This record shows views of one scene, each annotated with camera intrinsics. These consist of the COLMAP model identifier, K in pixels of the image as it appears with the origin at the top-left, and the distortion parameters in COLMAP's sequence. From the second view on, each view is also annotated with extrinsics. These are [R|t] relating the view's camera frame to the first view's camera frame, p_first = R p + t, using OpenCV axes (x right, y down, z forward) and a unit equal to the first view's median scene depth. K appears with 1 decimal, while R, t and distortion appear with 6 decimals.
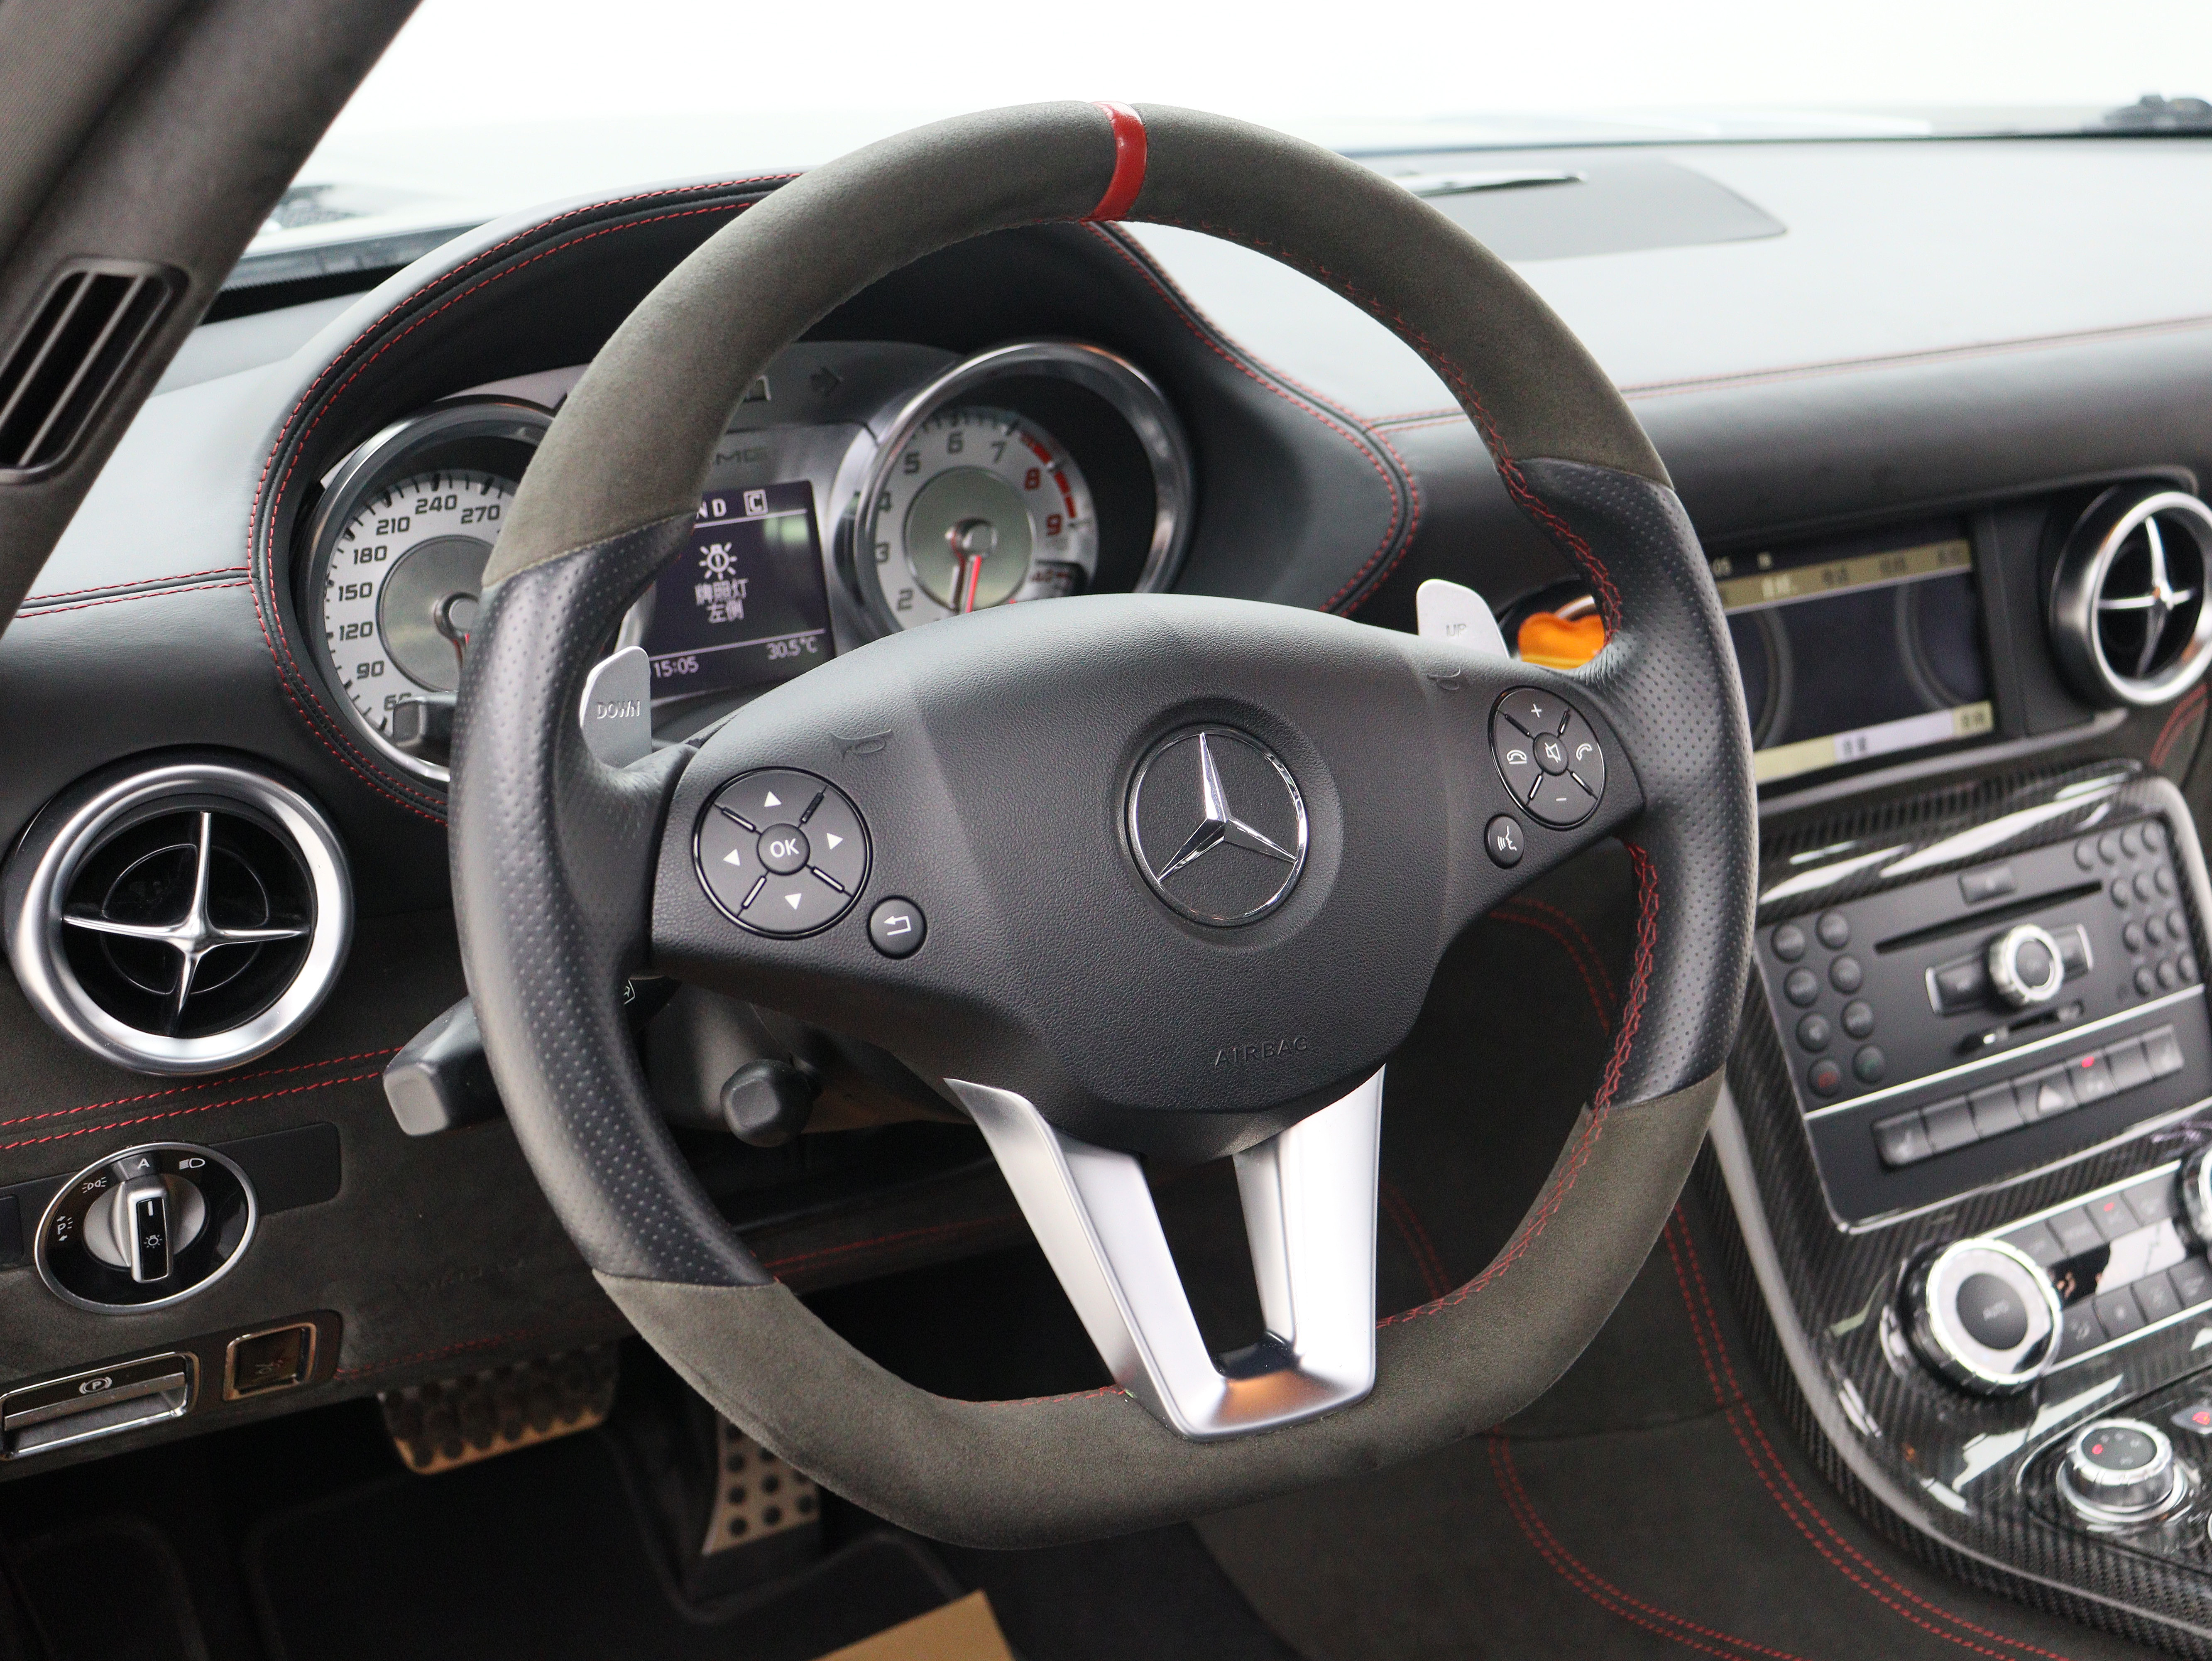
lens RADIAL K [[2622.1, 0, 1113.3], [0, 2622.1, 846.3], [0, 0, 1]] dist [-0.040780, 0.000000]
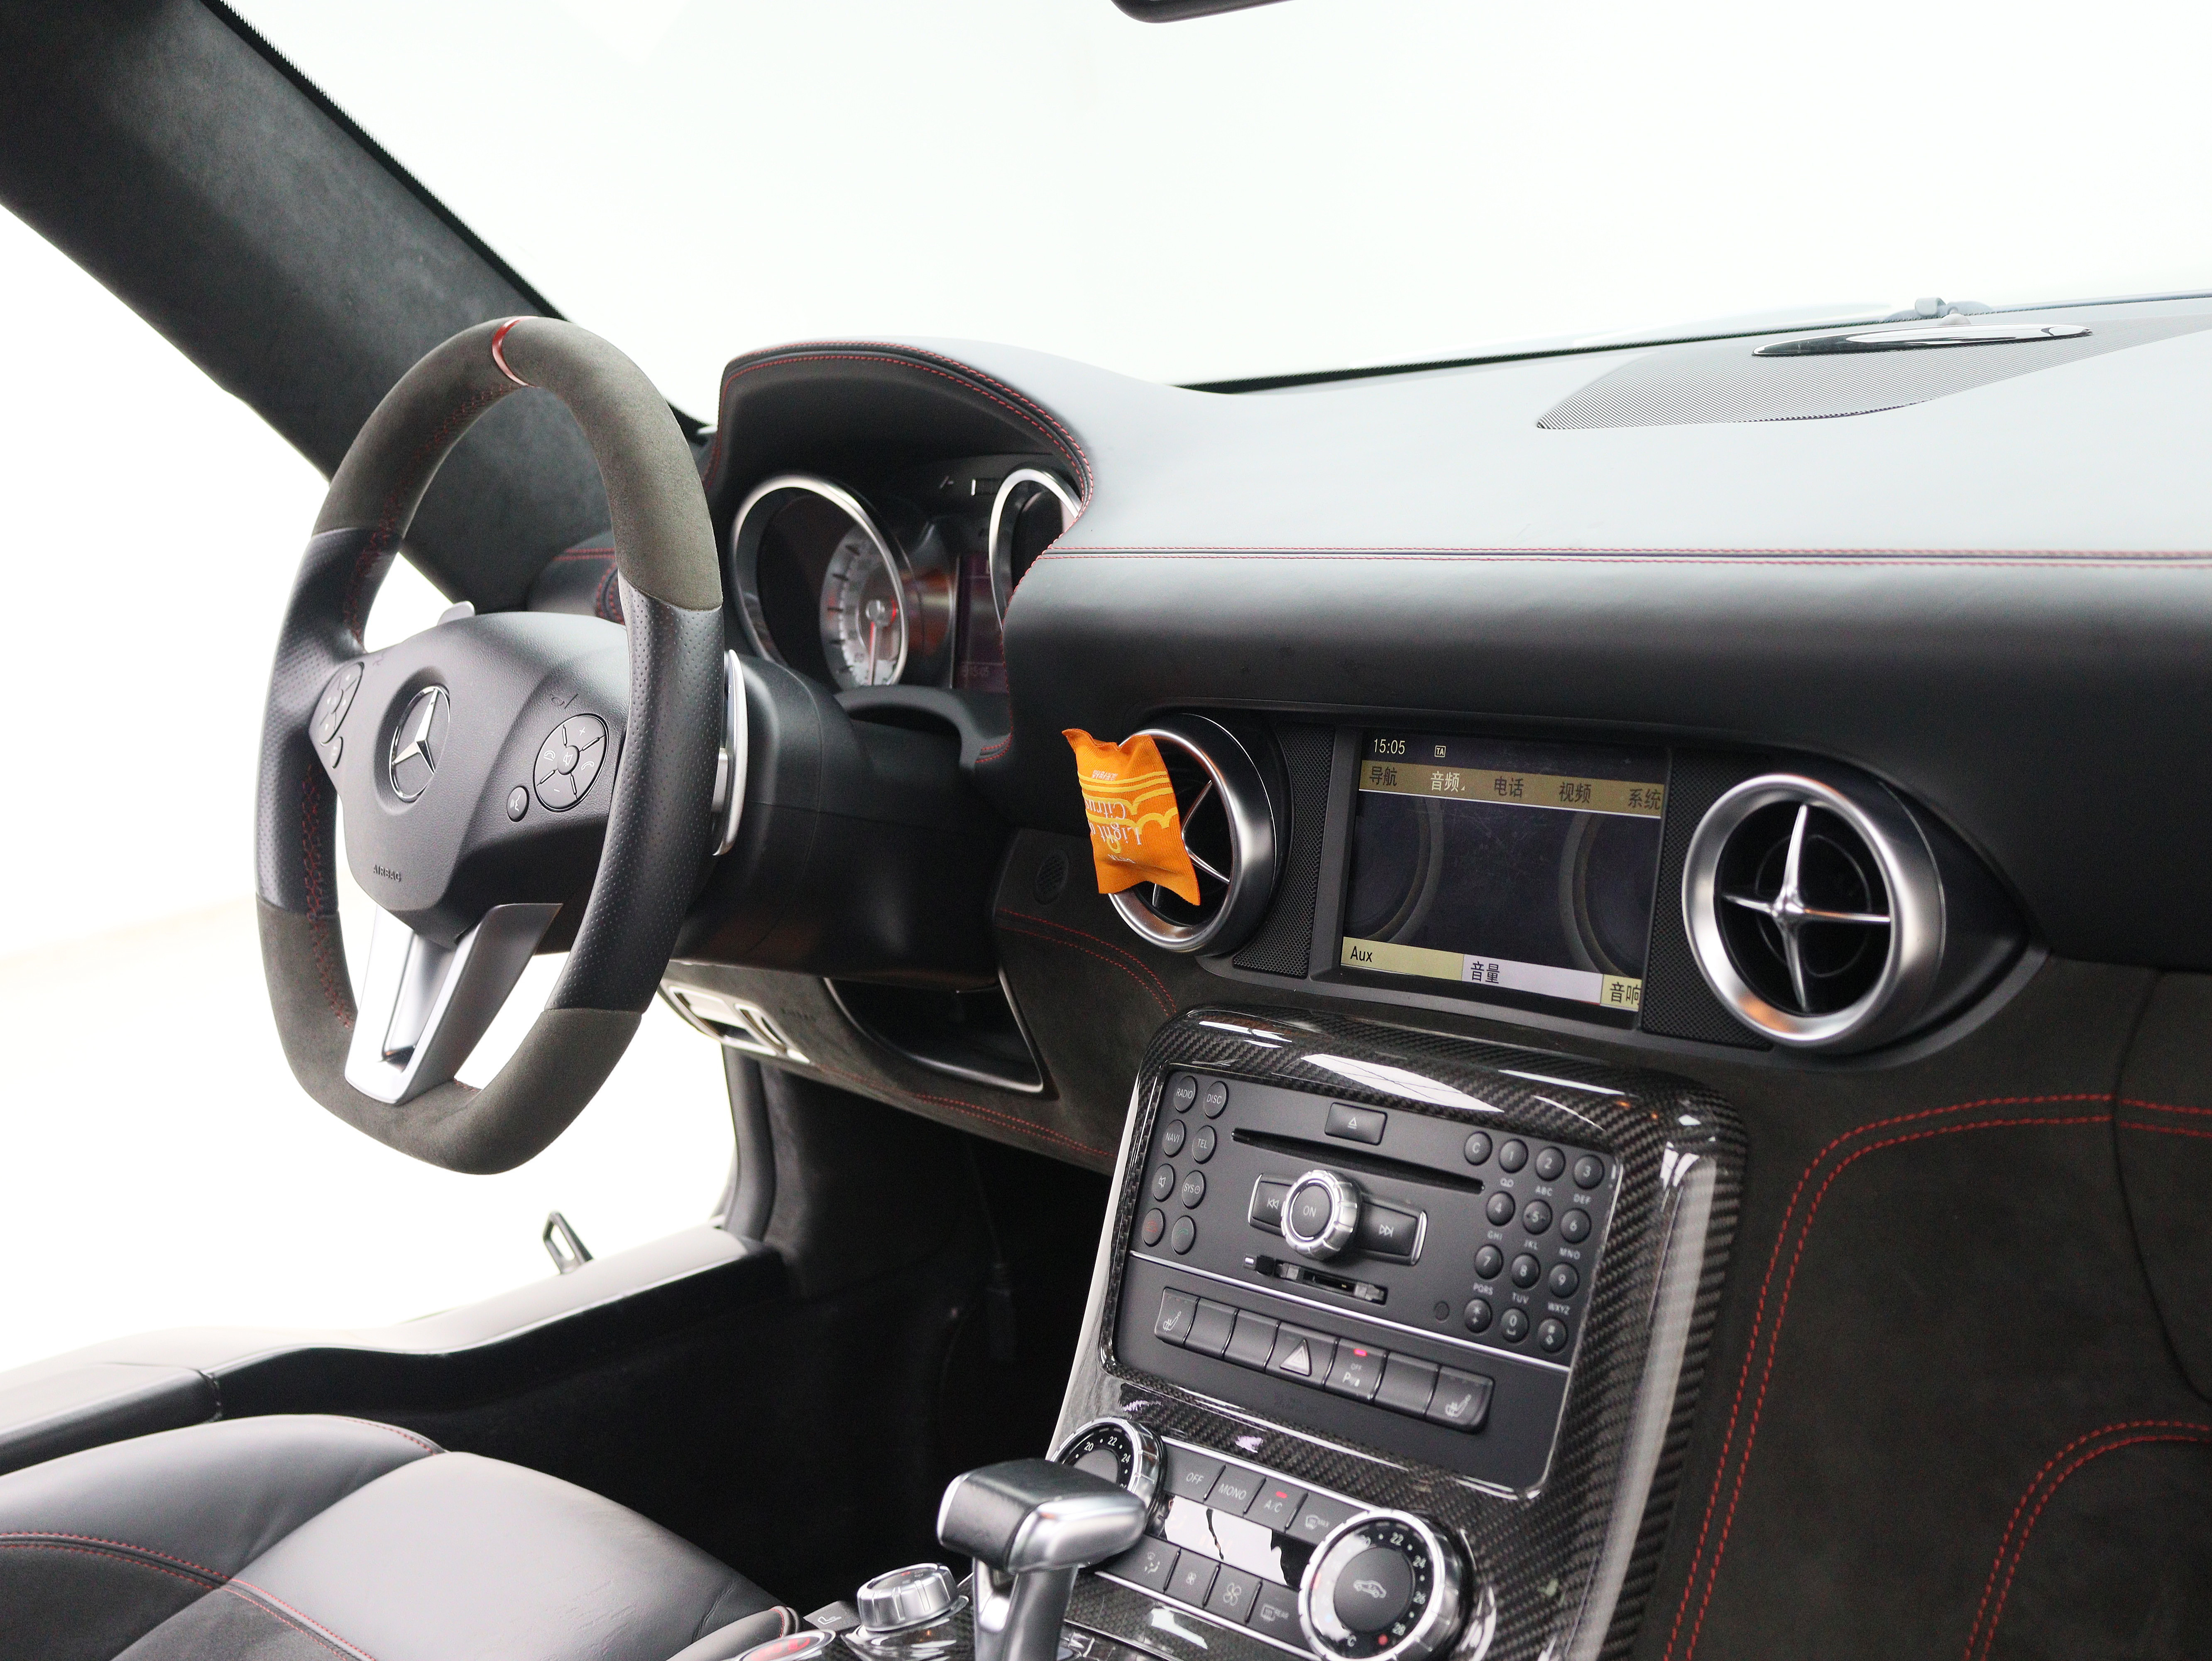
lens RADIAL K [[3027.0, 0, 1088.1], [0, 3027.0, 830.1], [0, 0, 1]] dist [-0.066436, 0.000000]
pose [[0.143091, 0.184946, -0.972276, 1.734996], [-0.204069, 0.966789, 0.153869, -0.298592], [0.968442, 0.176394, 0.176081, 0.912521]]
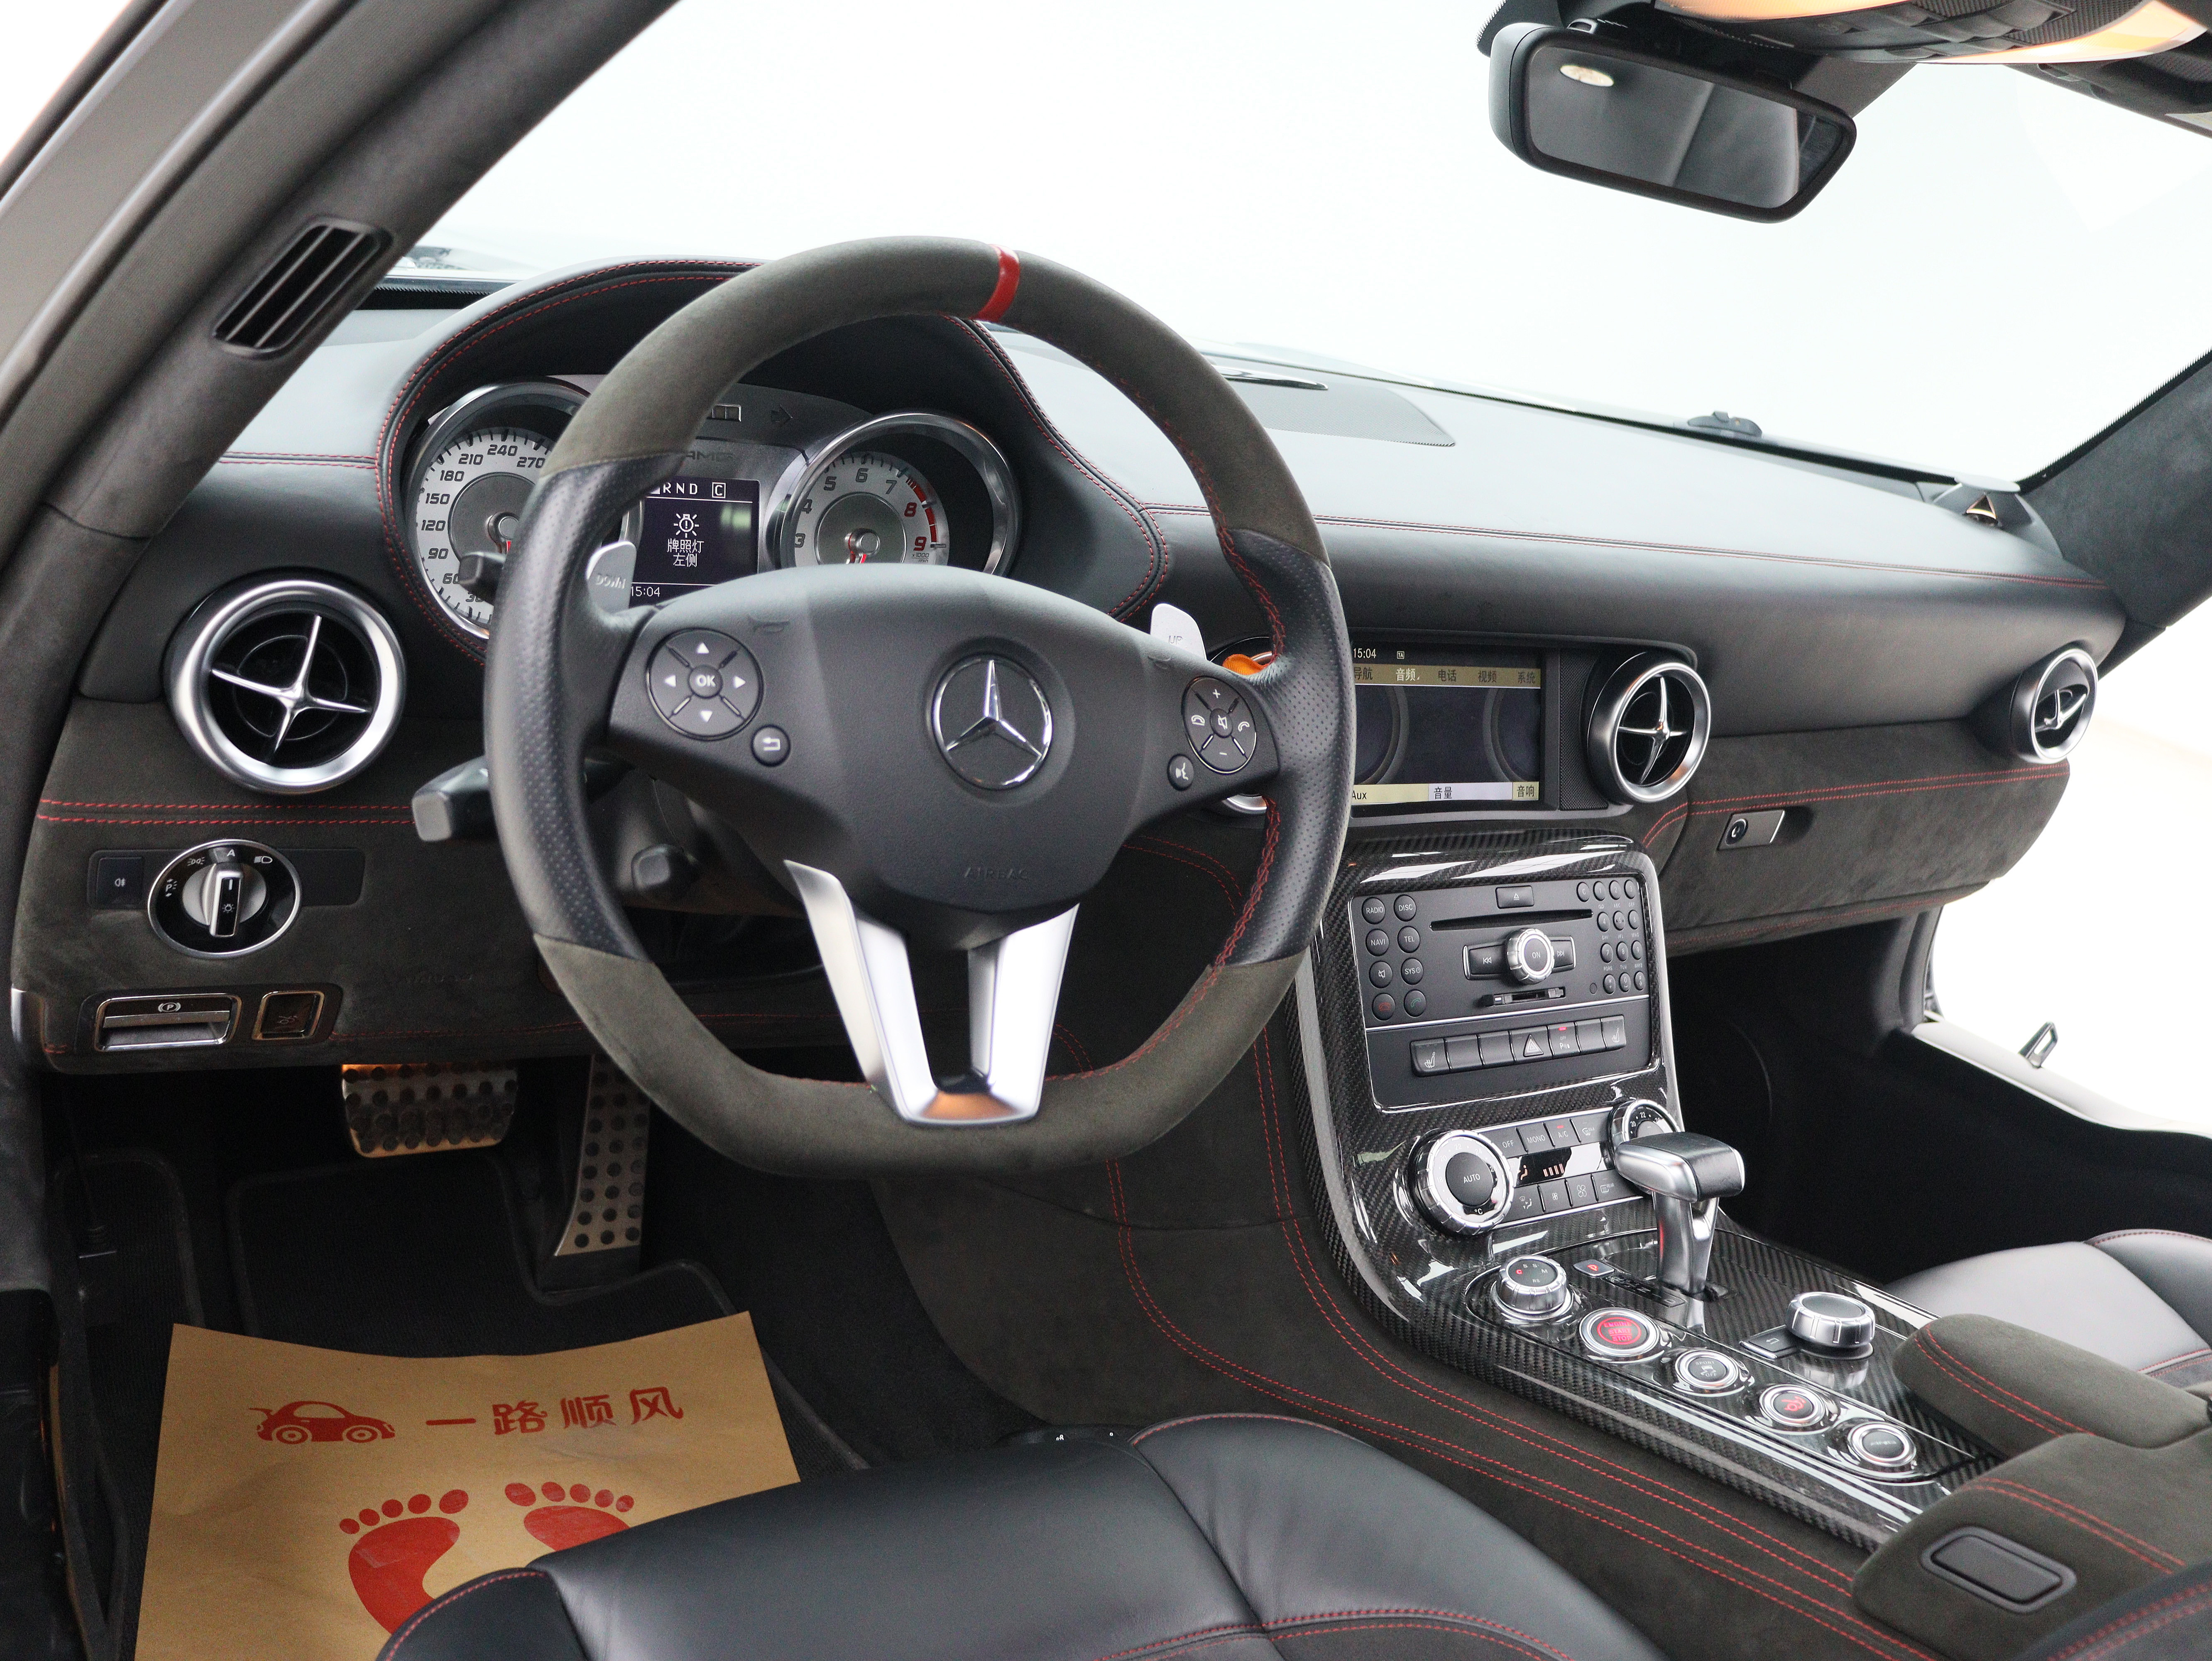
lens RADIAL K [[2000.9, 0, 1082.7], [0, 2000.9, 829.7], [0, 0, 1]] dist [-0.117240, 0.000000]
pose [[0.984573, 0.160282, 0.070178, 0.016671], [-0.158288, 0.986836, -0.033154, 0.068261], [-0.074568, 0.021535, 0.996983, -0.121704]]
